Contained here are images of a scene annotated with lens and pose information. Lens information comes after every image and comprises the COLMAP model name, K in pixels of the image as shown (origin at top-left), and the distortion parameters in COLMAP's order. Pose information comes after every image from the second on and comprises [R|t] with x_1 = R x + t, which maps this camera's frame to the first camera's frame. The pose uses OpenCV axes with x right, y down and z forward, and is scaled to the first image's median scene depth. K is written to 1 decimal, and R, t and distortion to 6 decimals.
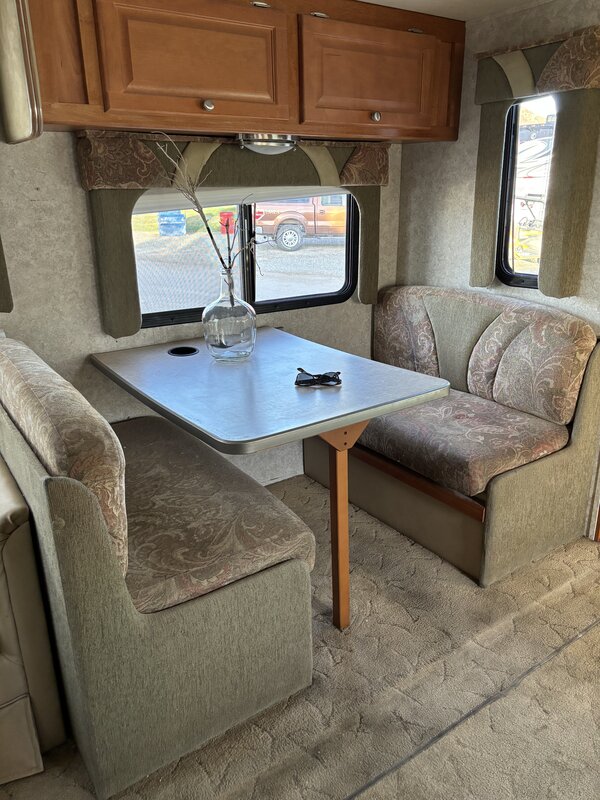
lens RADIAL K [[604.2, 0, 303.4], [0, 604.2, 398.1], [0, 0, 1]] dist [0.046539, -0.026819]
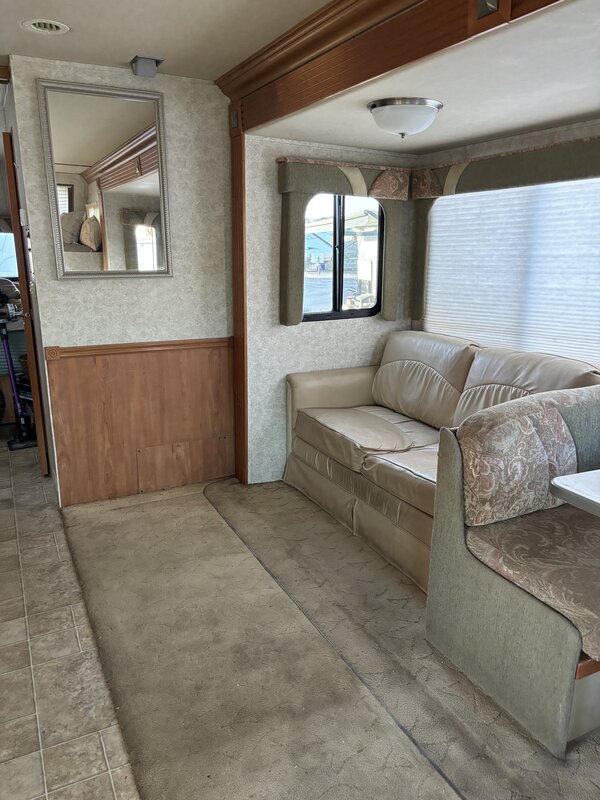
lens RADIAL K [[604.2, 0, 301.3], [0, 604.2, 400.4], [0, 0, 1]] dist [0.046539, -0.026819]
pose [[-0.147470, 0.256358, -0.955266, 0.995192], [-0.326982, 0.898883, 0.291705, -0.240261], [0.933454, 0.355372, -0.048734, 0.505996]]
